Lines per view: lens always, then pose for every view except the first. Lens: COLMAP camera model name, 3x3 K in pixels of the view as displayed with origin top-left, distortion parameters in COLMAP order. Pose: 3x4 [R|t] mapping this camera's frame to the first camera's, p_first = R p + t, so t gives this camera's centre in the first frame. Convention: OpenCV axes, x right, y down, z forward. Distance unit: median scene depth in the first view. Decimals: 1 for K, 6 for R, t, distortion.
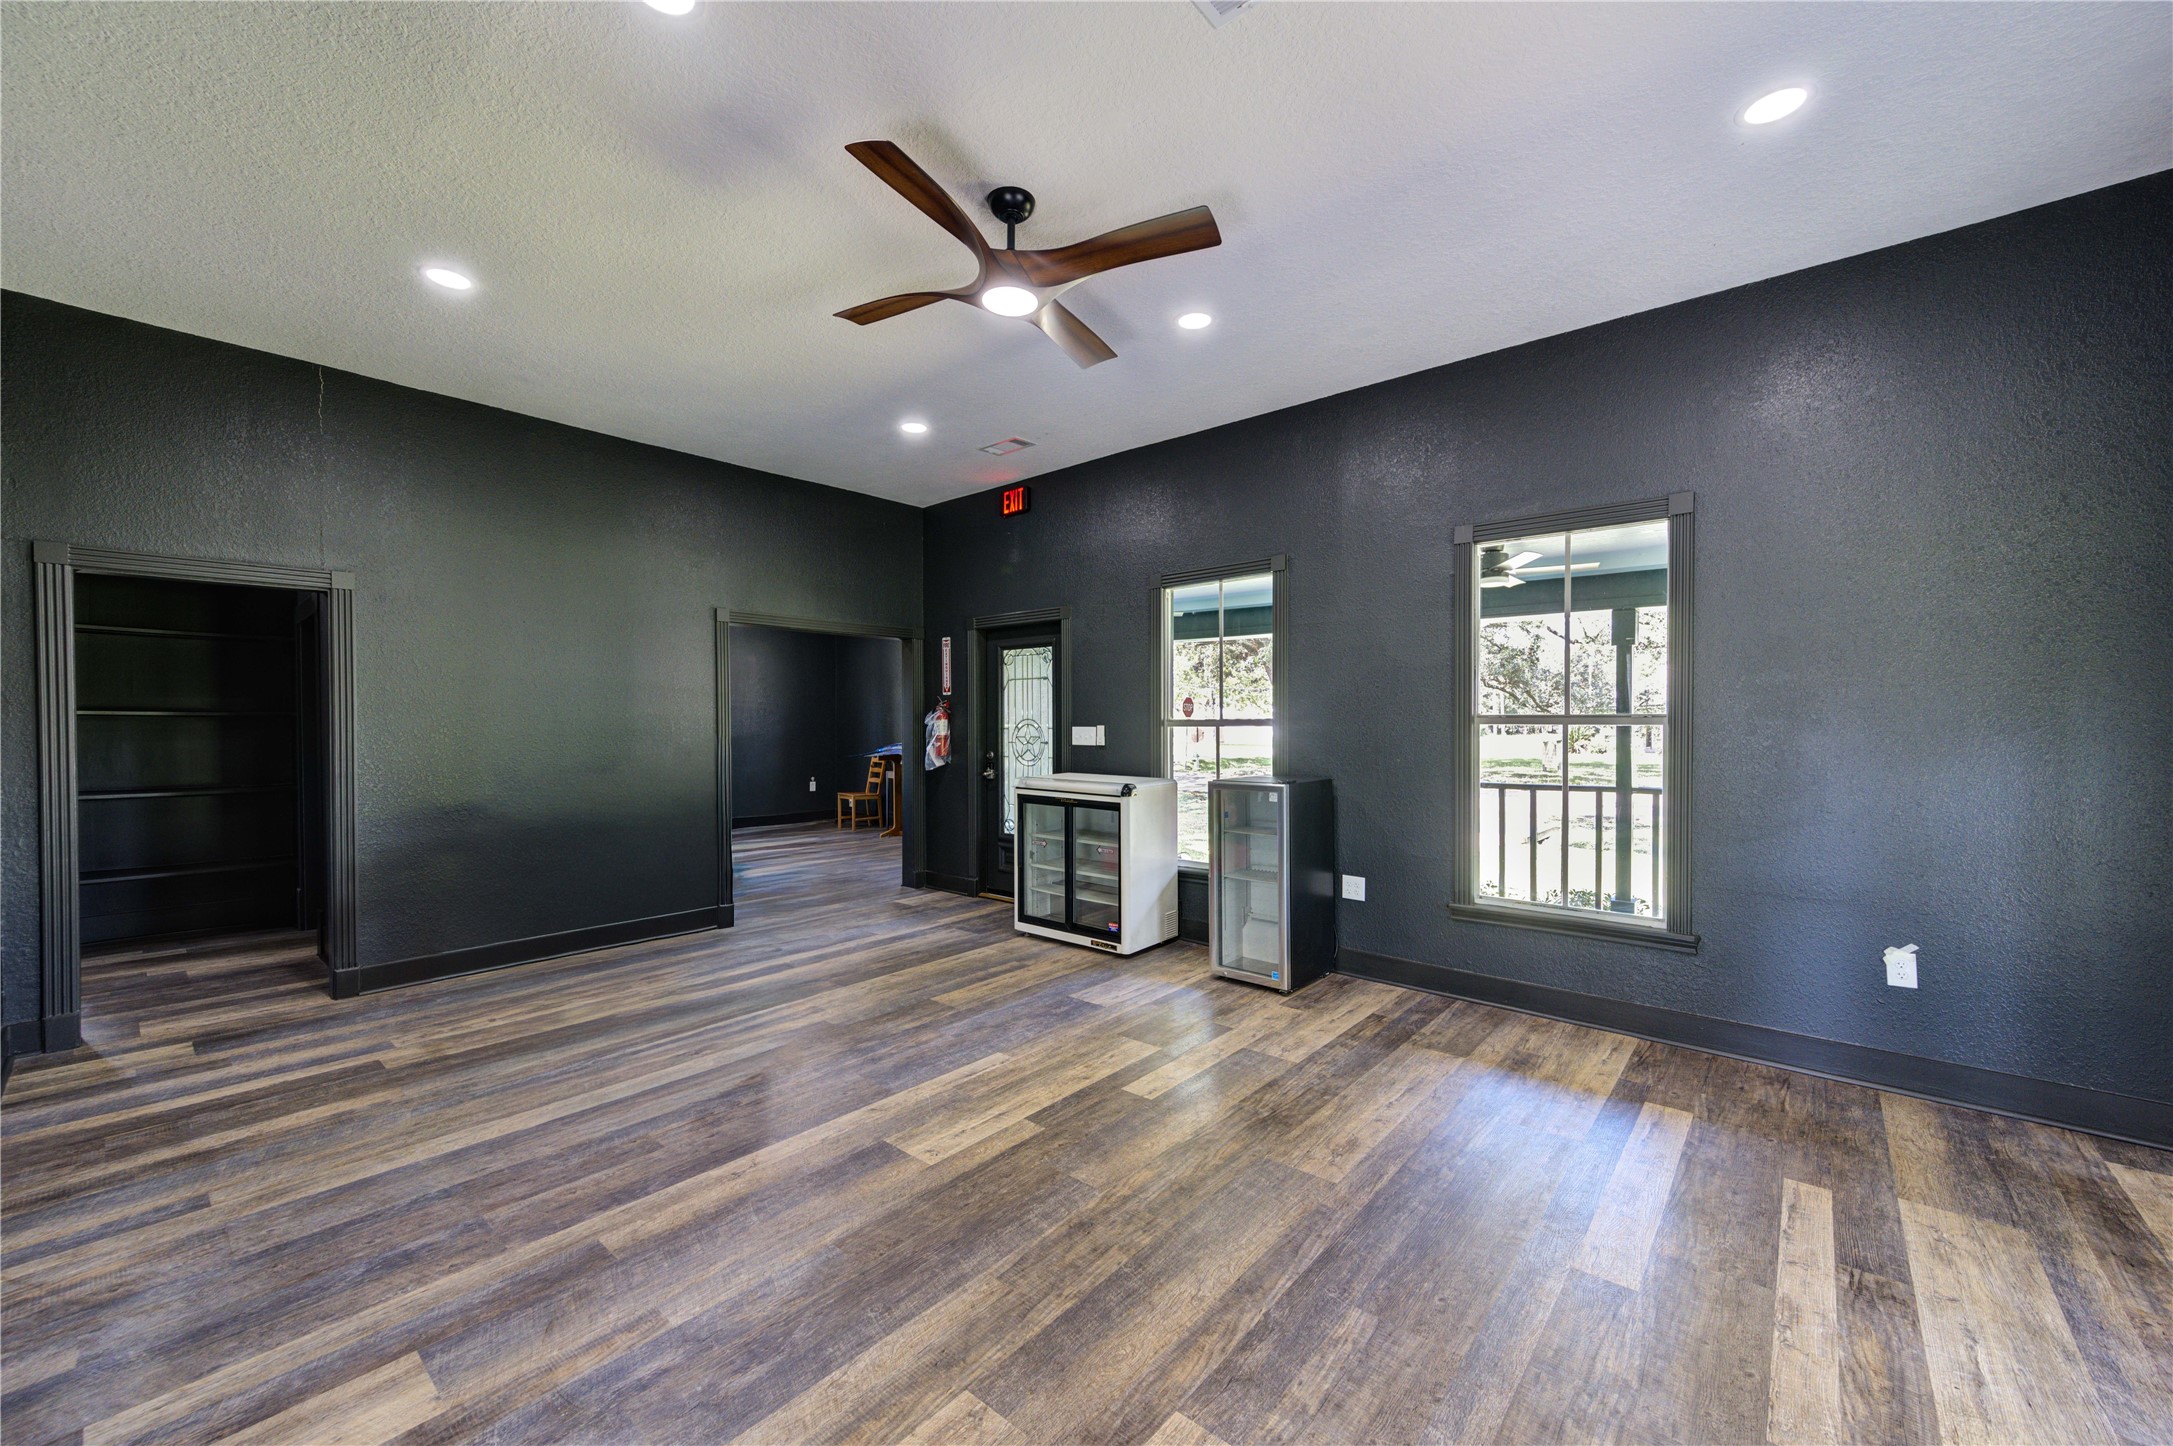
lens RADIAL K [[849.2, 0, 1095.0], [0, 849.2, 728.0], [0, 0, 1]] dist [0.002032, 0.000191]
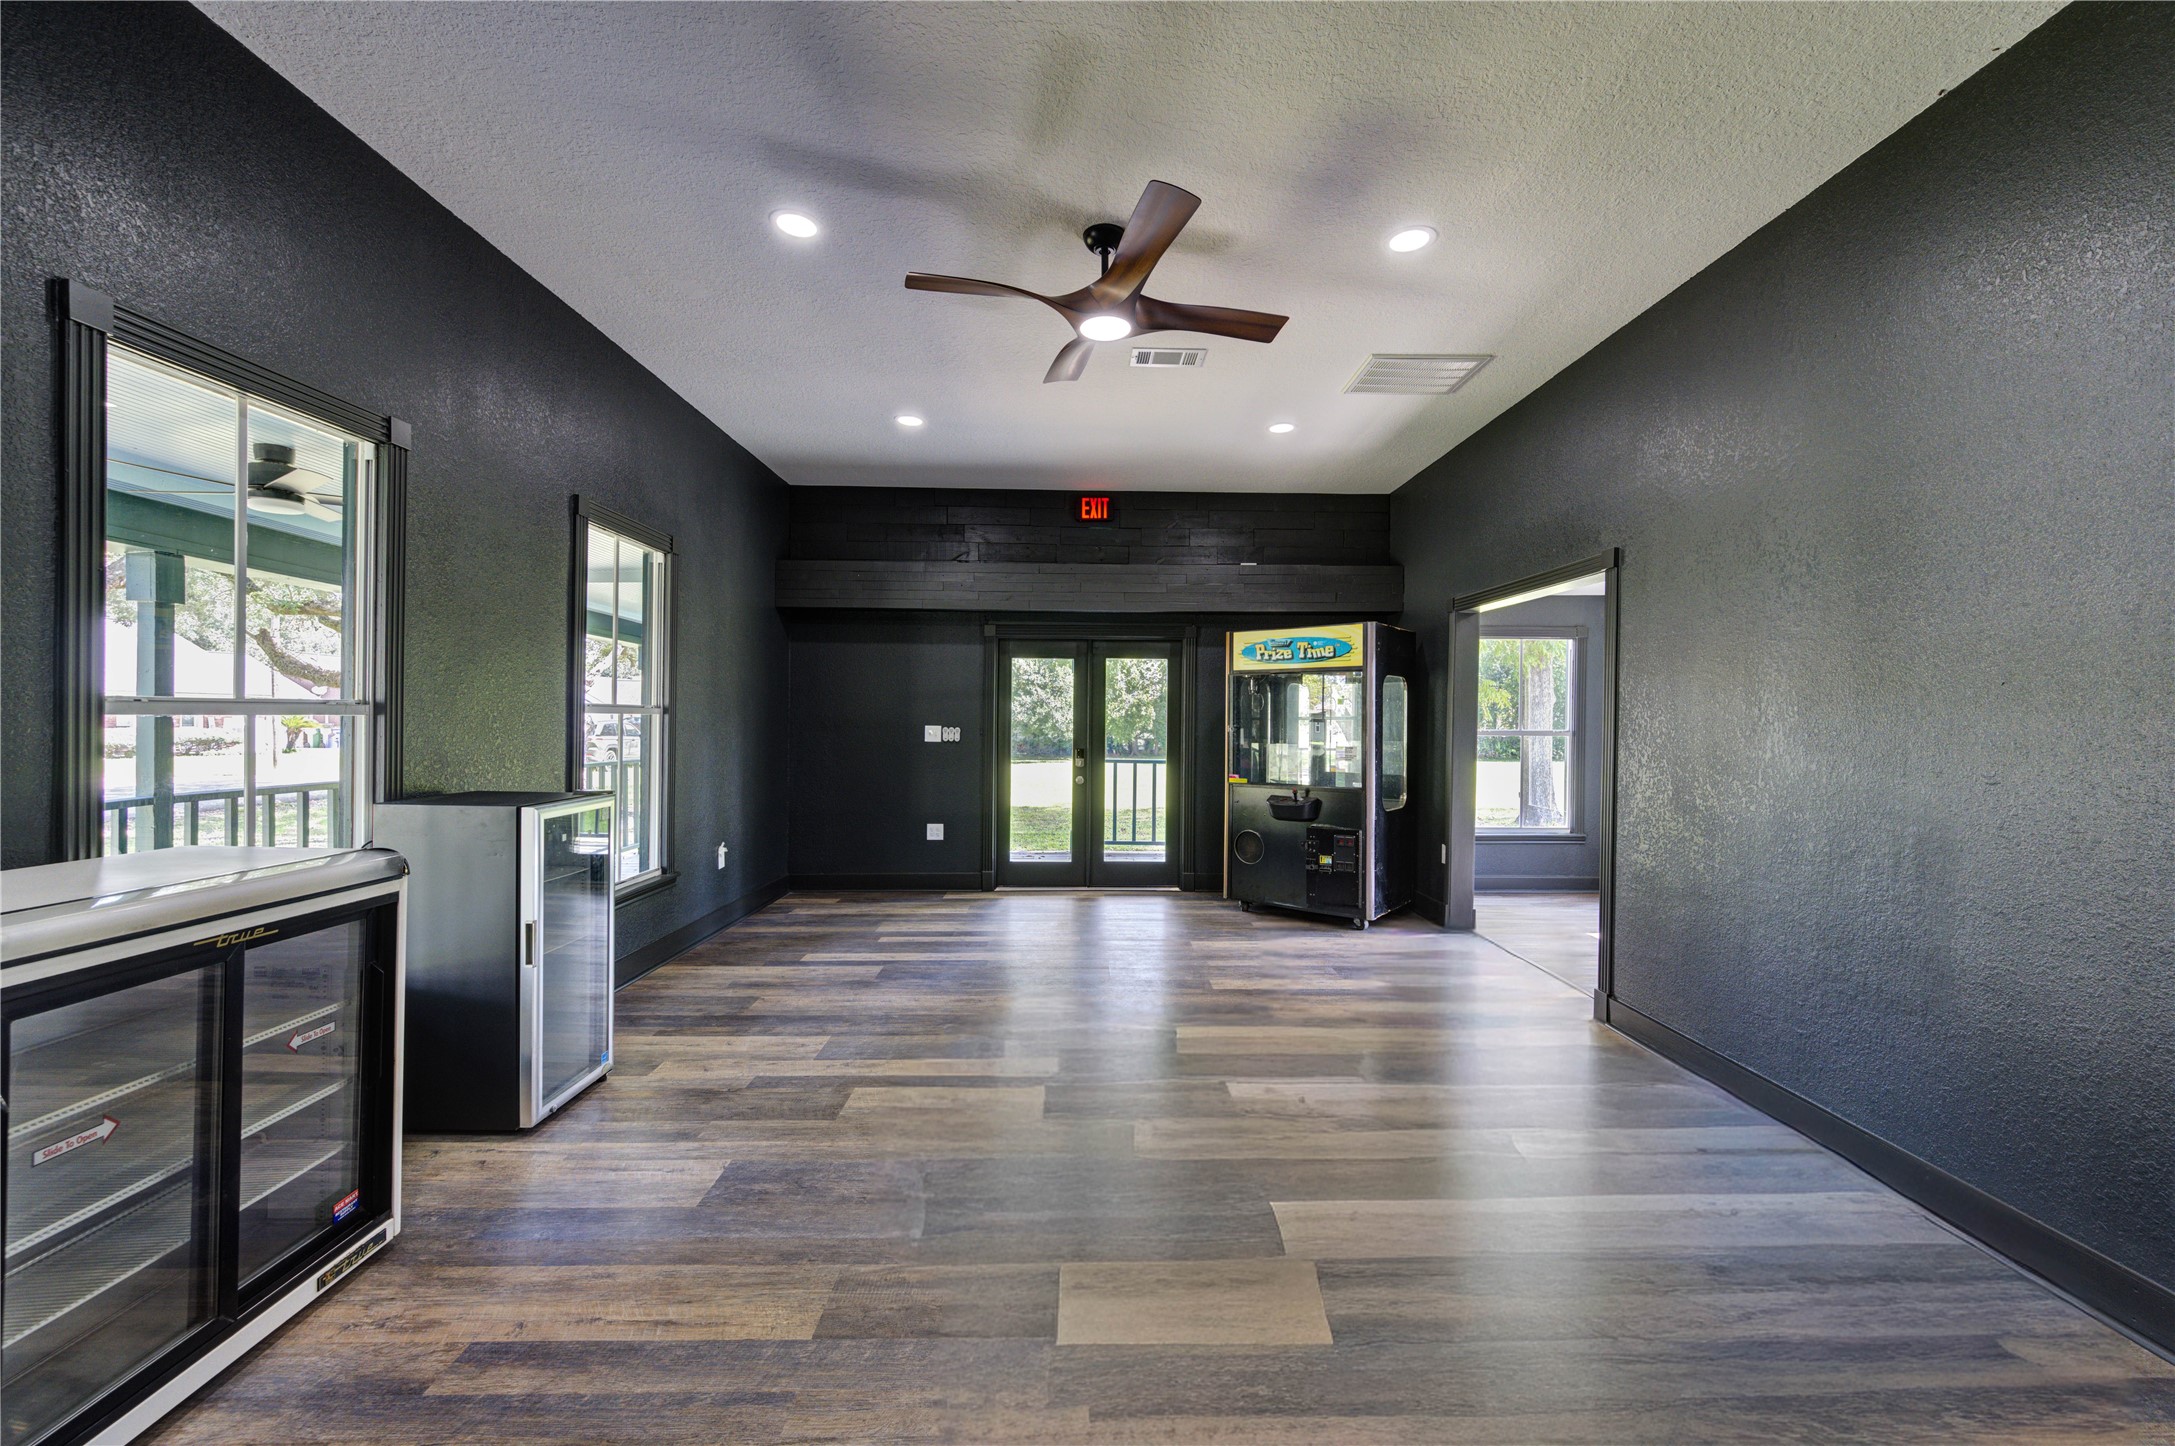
lens RADIAL K [[828.1, 0, 1087.5], [0, 828.1, 723.0], [0, 0, 1]] dist [0.000271, 0.000026]
pose [[-0.660208, -0.004551, 0.751069, -0.646405], [-0.000052, 0.999982, 0.006013, -0.002421], [-0.751083, 0.003931, -0.660196, 1.246075]]
